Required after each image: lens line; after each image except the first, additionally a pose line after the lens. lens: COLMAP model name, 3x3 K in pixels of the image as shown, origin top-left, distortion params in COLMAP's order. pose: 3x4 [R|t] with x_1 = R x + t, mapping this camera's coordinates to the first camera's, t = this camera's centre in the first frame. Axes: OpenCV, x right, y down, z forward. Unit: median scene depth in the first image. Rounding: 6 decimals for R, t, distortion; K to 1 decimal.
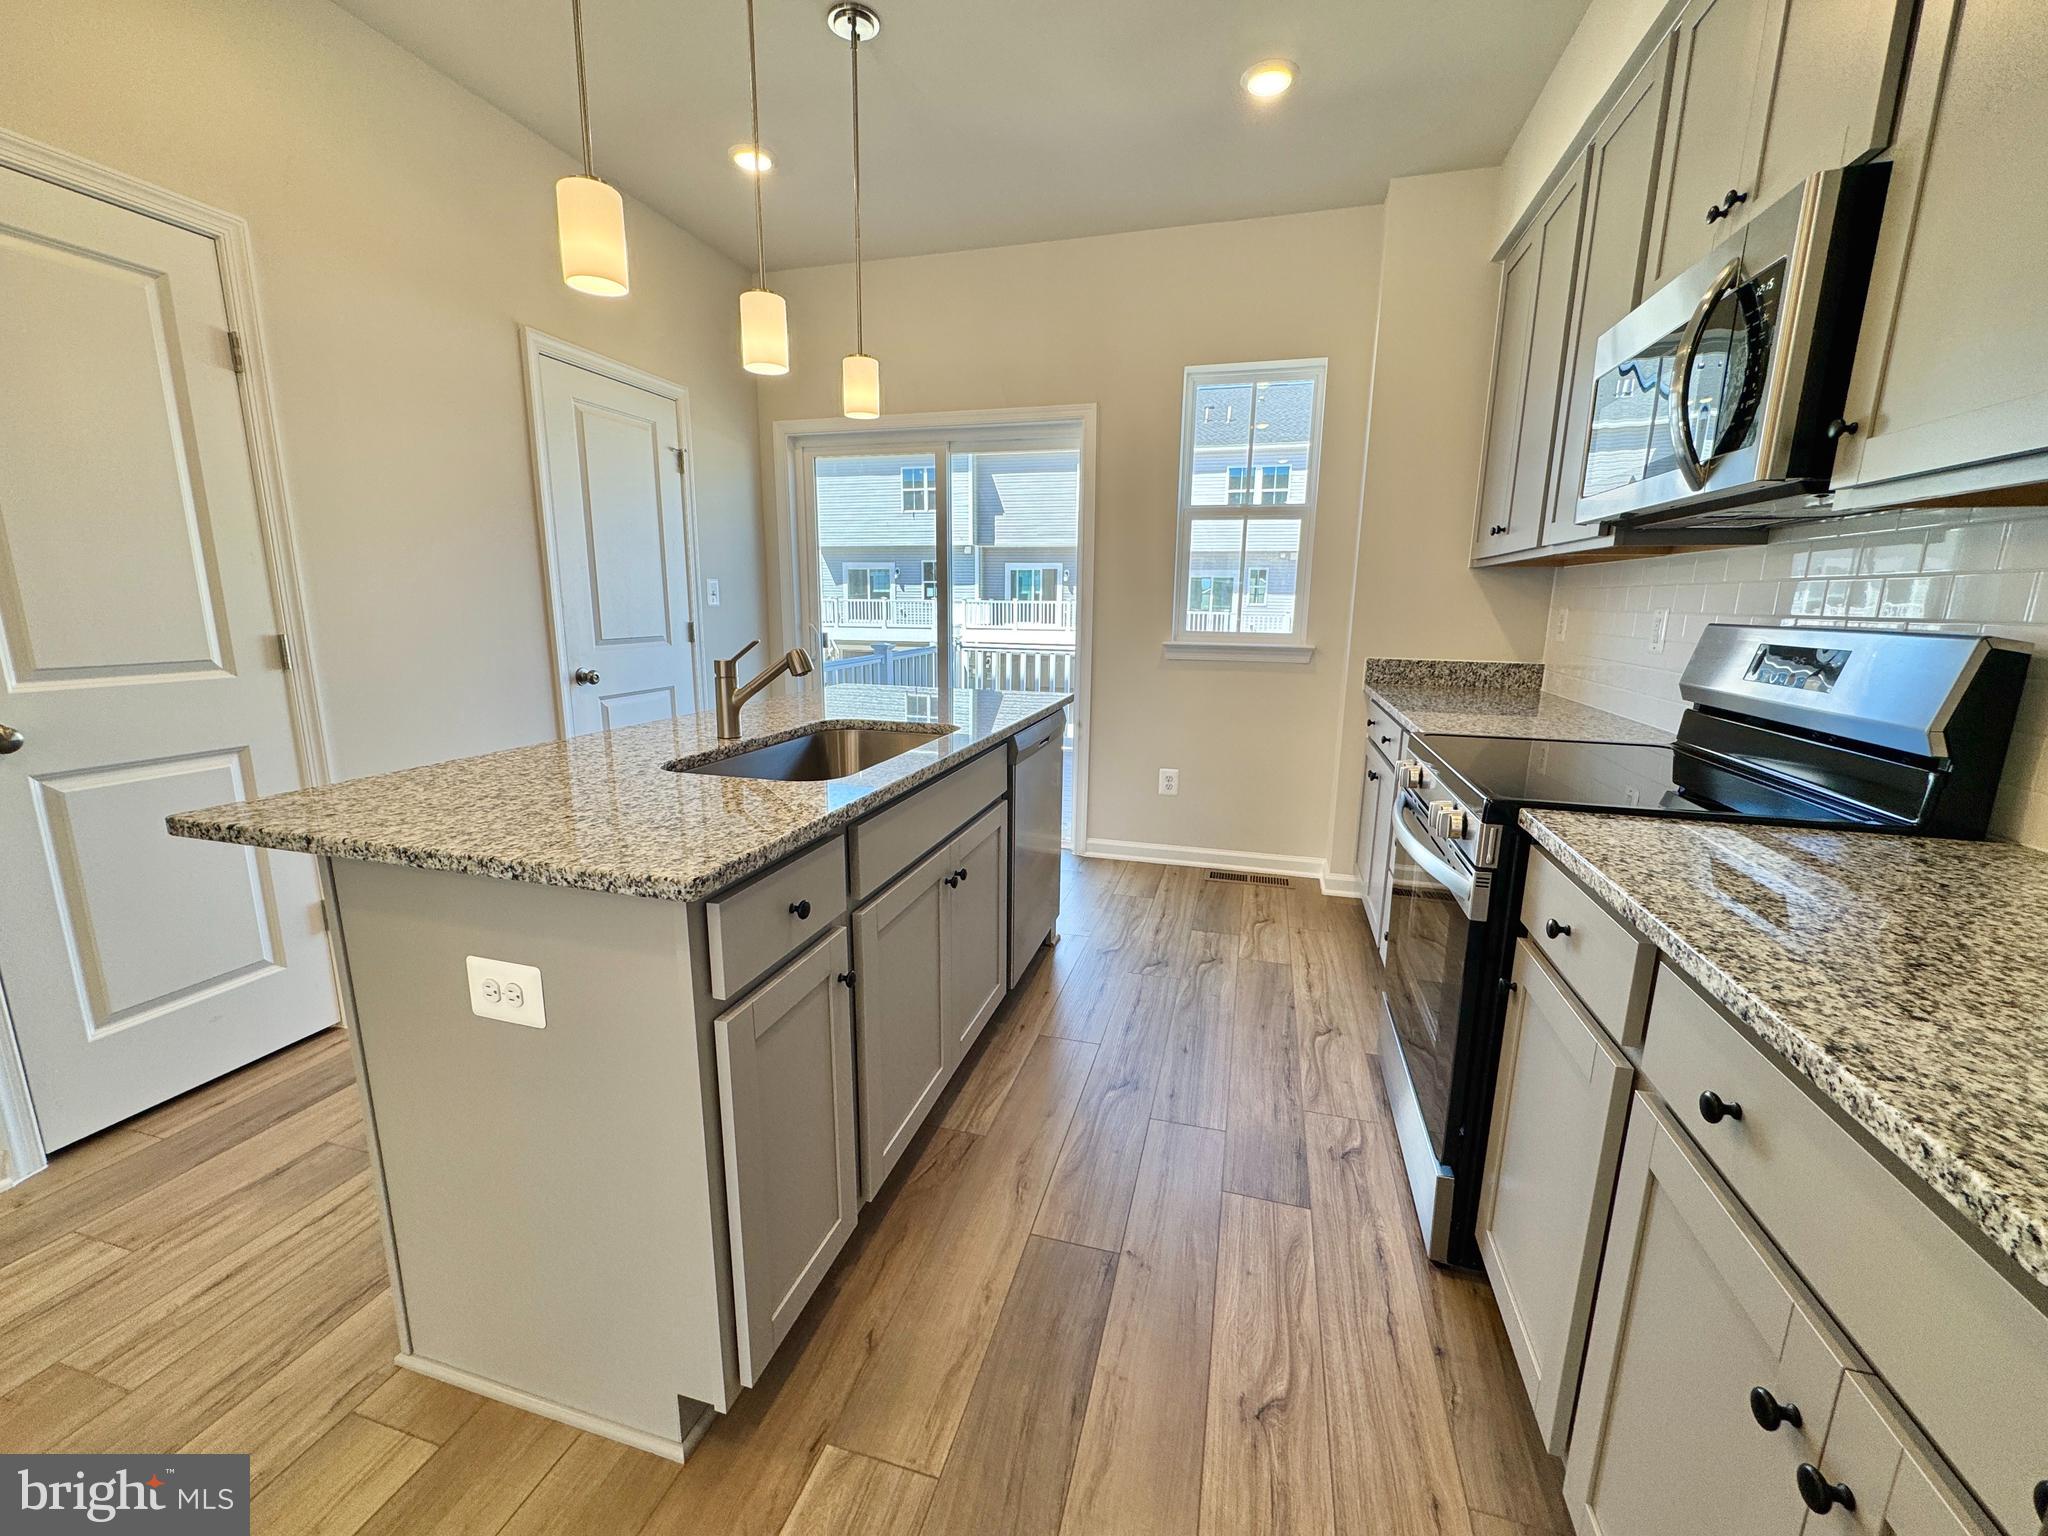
lens RADIAL K [[812.7, 0, 1022.3], [0, 812.7, 766.6], [0, 0, 1]] dist [-0.009664, 0.002108]
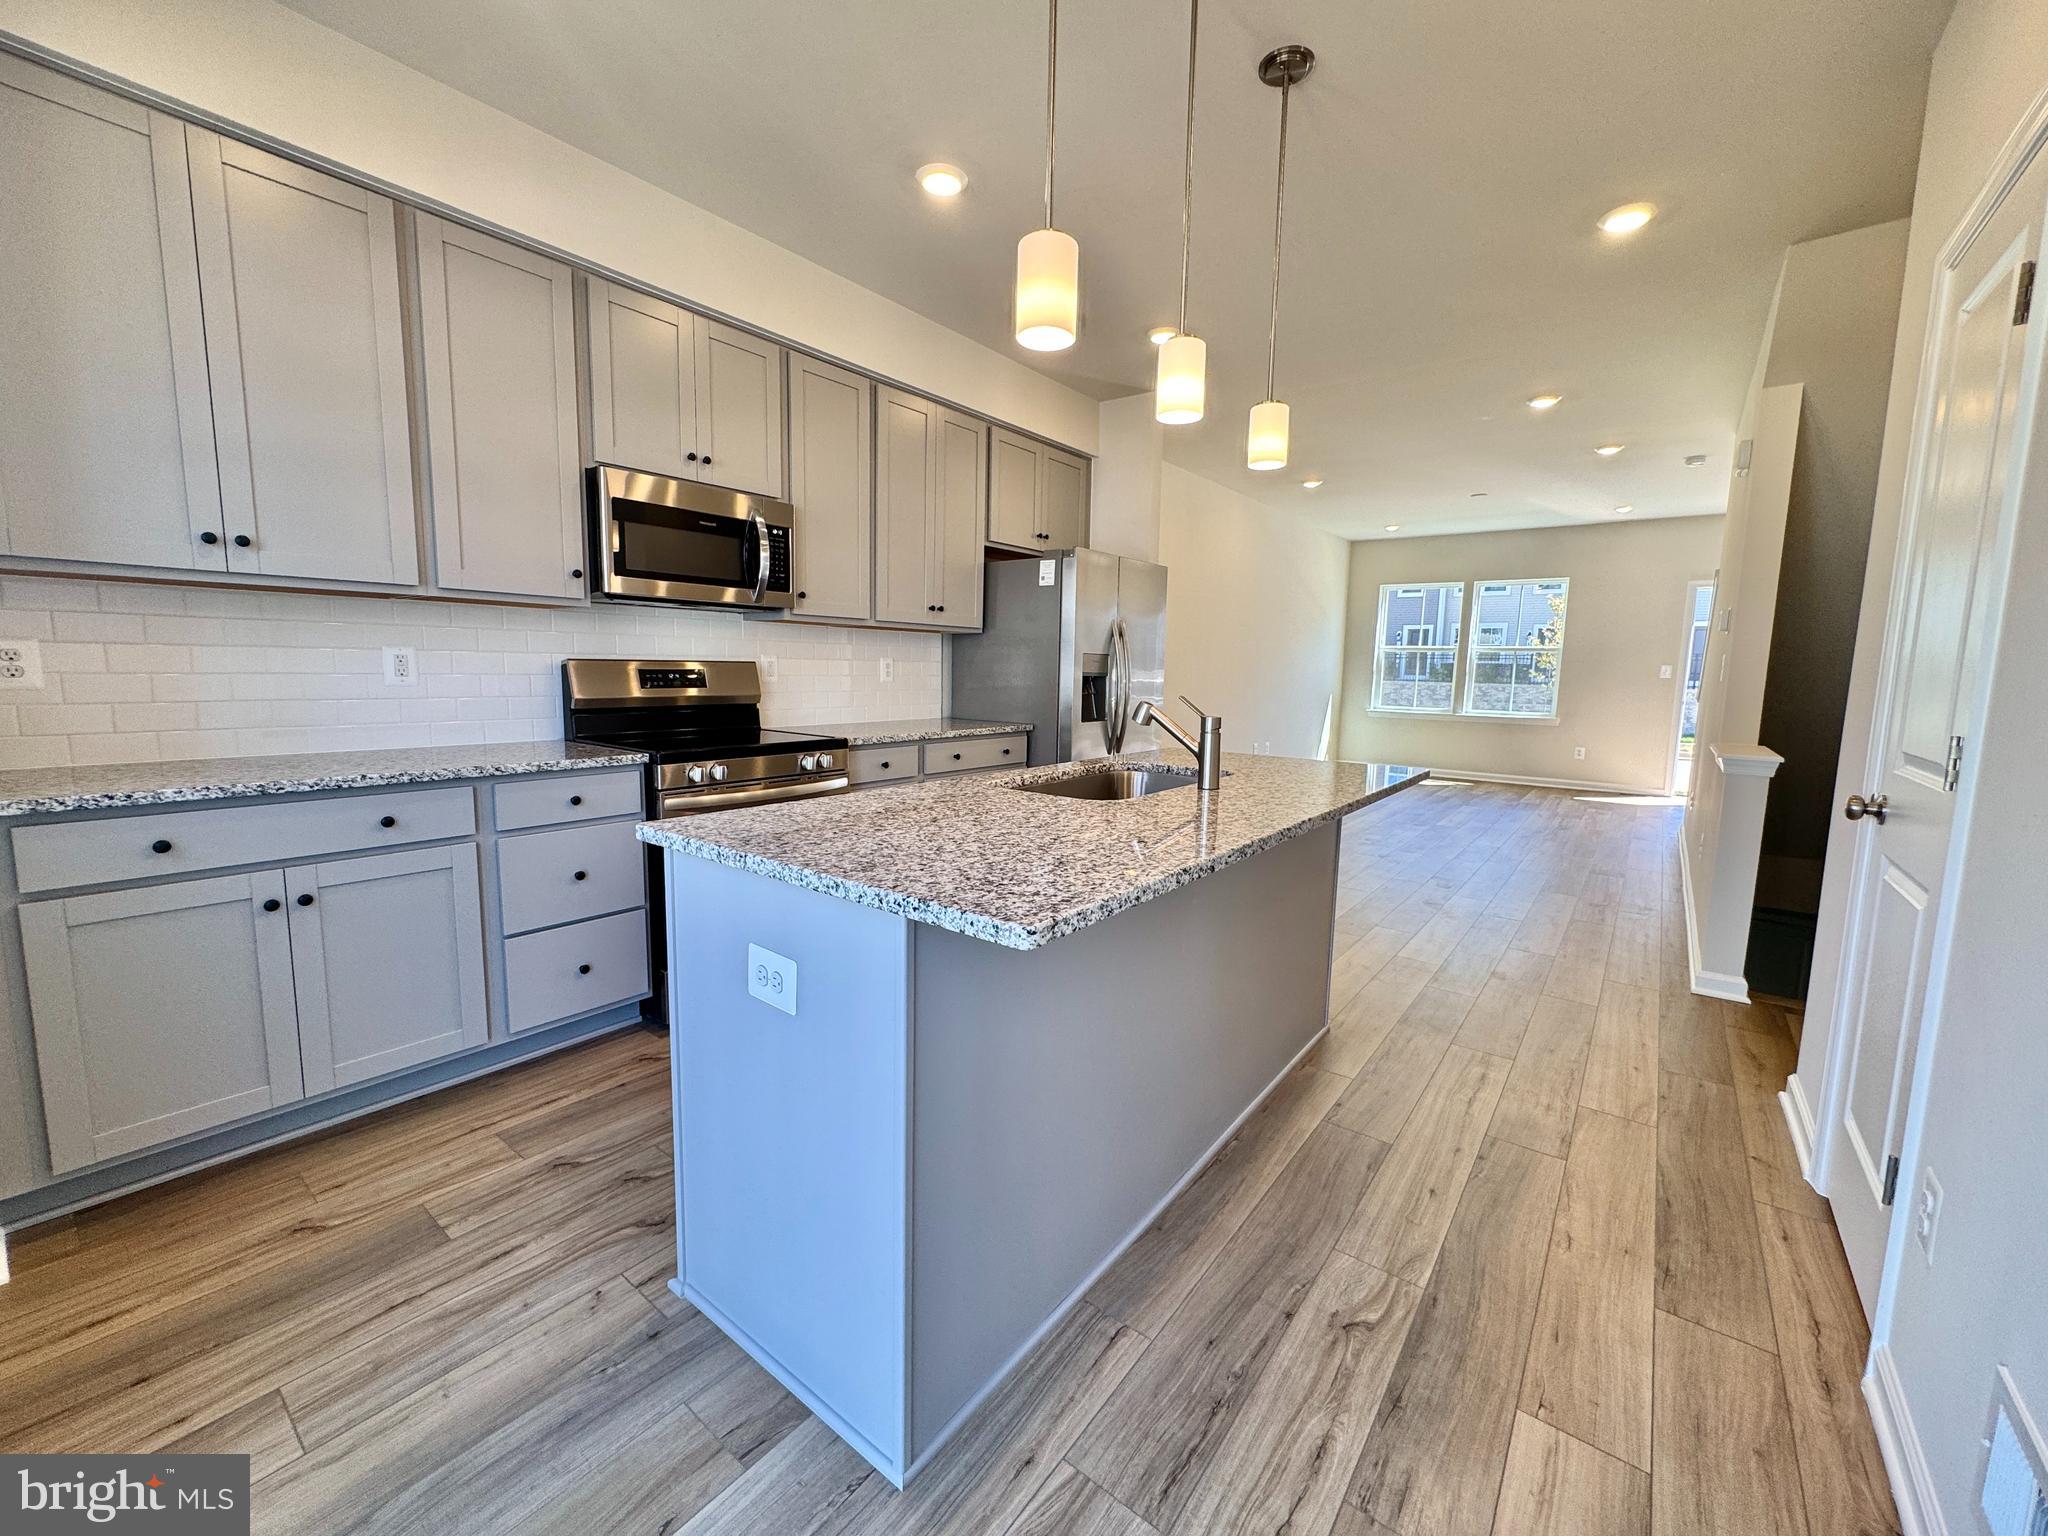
lens RADIAL K [[812.7, 0, 1028.9], [0, 812.7, 768.1], [0, 0, 1]] dist [-0.009664, 0.002108]
pose [[-0.930965, -0.074670, 0.357393, -0.530027], [0.043704, 0.949035, 0.312126, -0.411460], [-0.362485, 0.306198, -0.880254, 2.050994]]
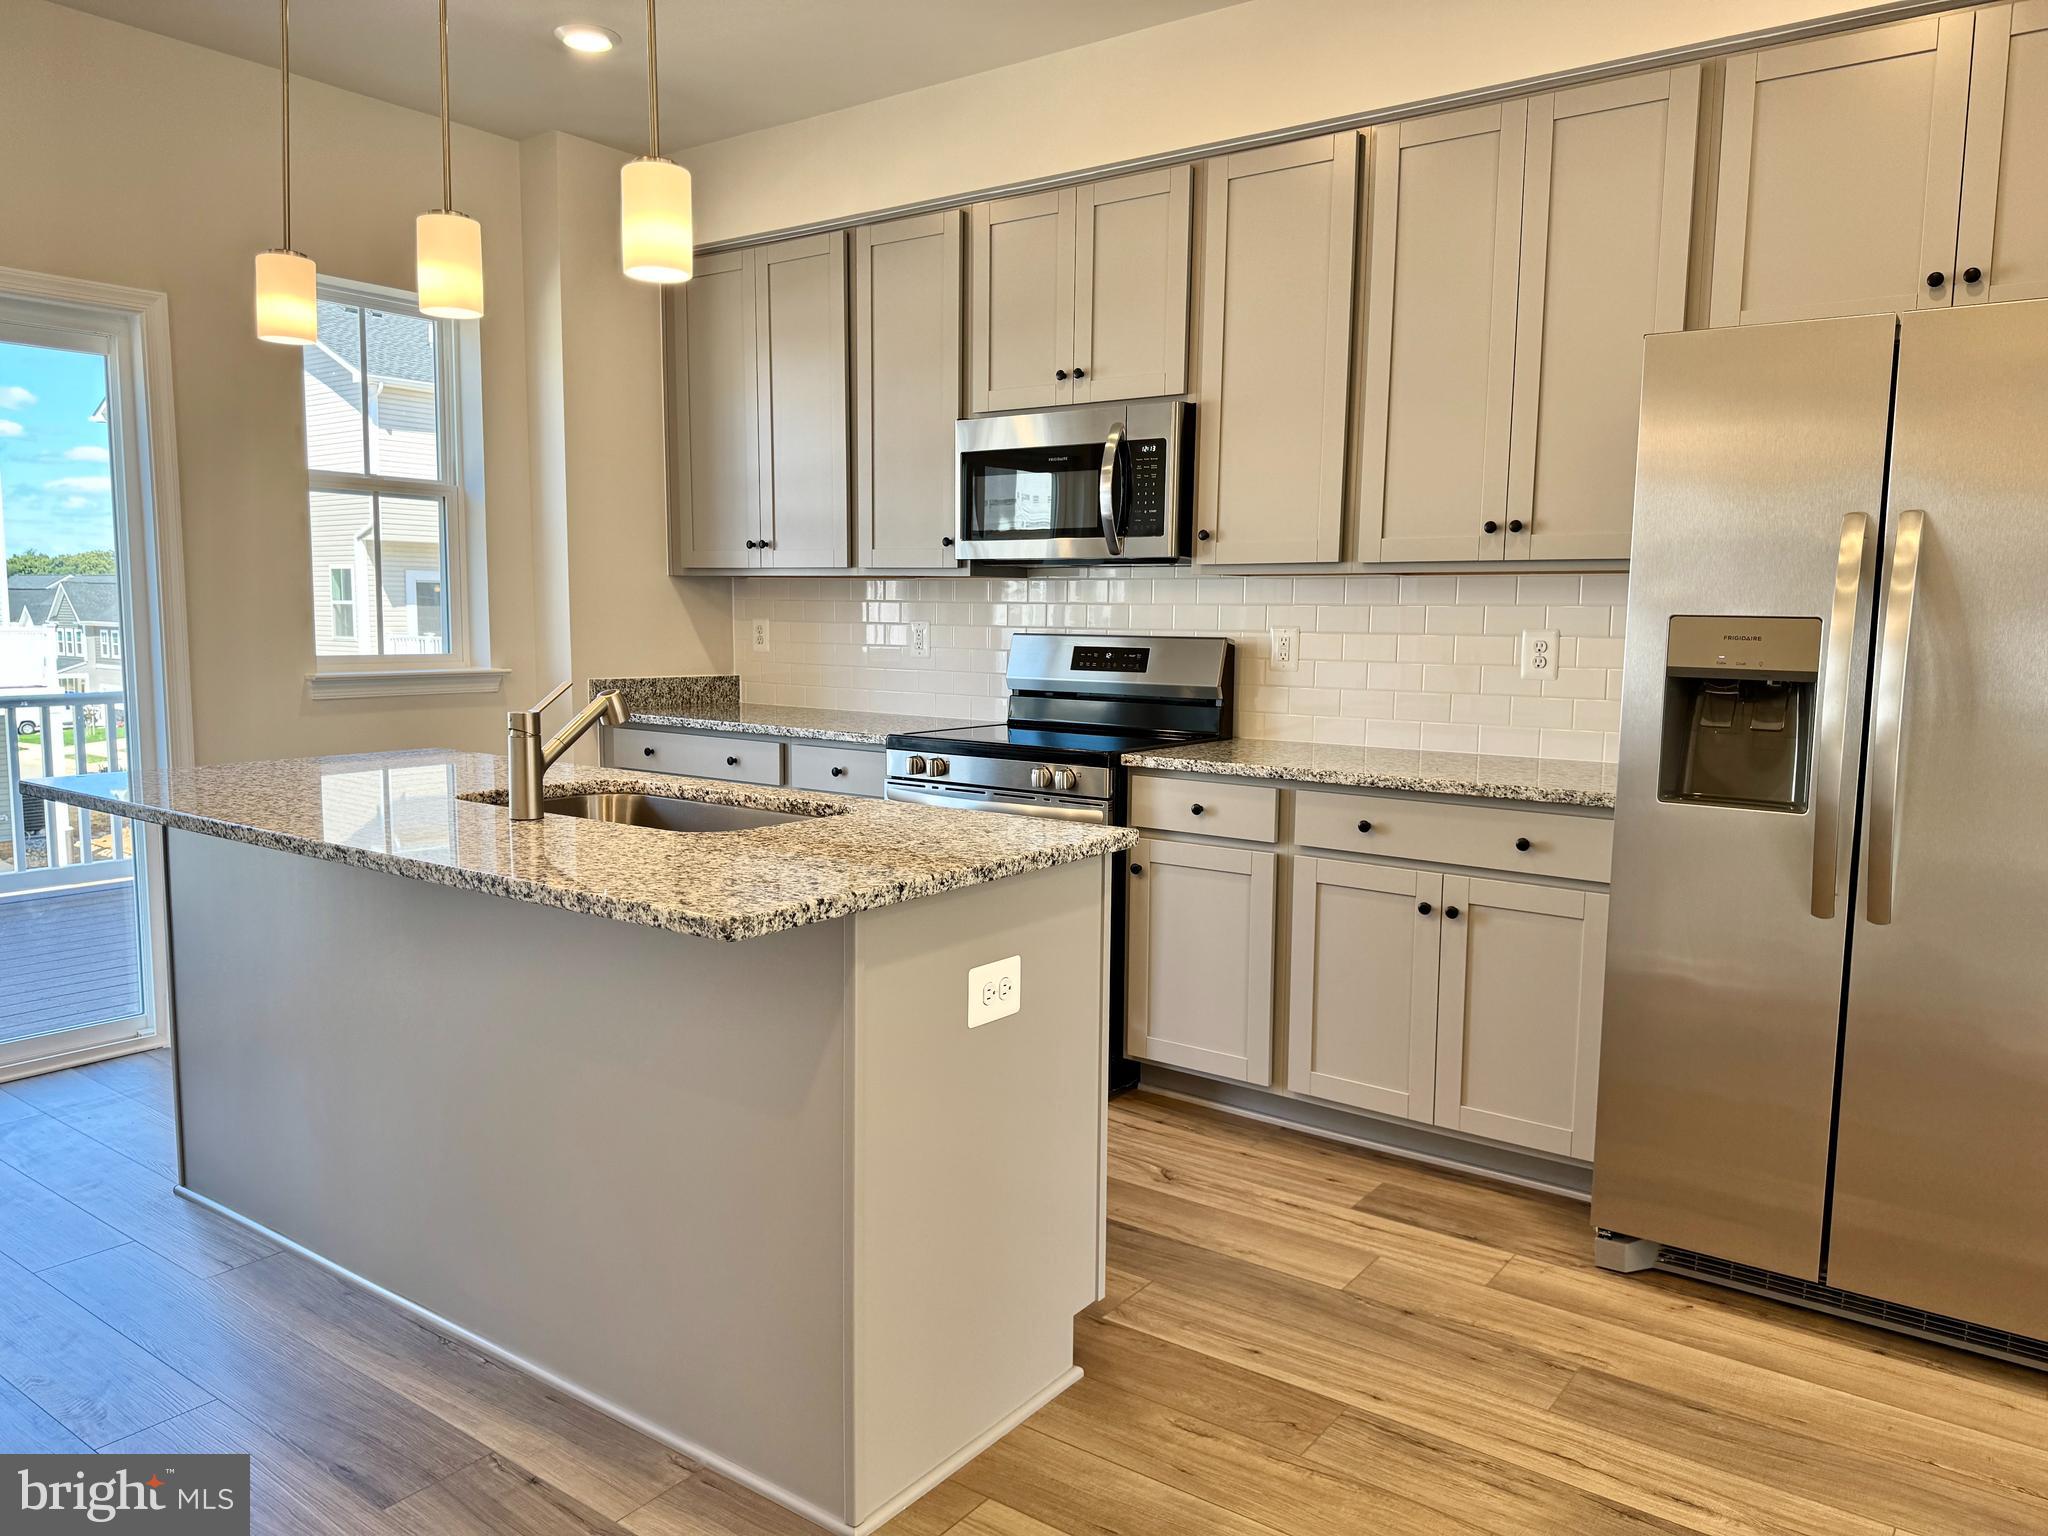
lens RADIAL K [[1442.3, 0, 1037.9], [0, 1442.3, 782.2], [0, 0, 1]] dist [0.026658, -0.029246]
pose [[0.338191, -0.118095, 0.933638, -1.419376], [0.181839, 0.981599, 0.058294, -0.060657], [-0.923343, 0.150057, 0.353442, 0.127744]]
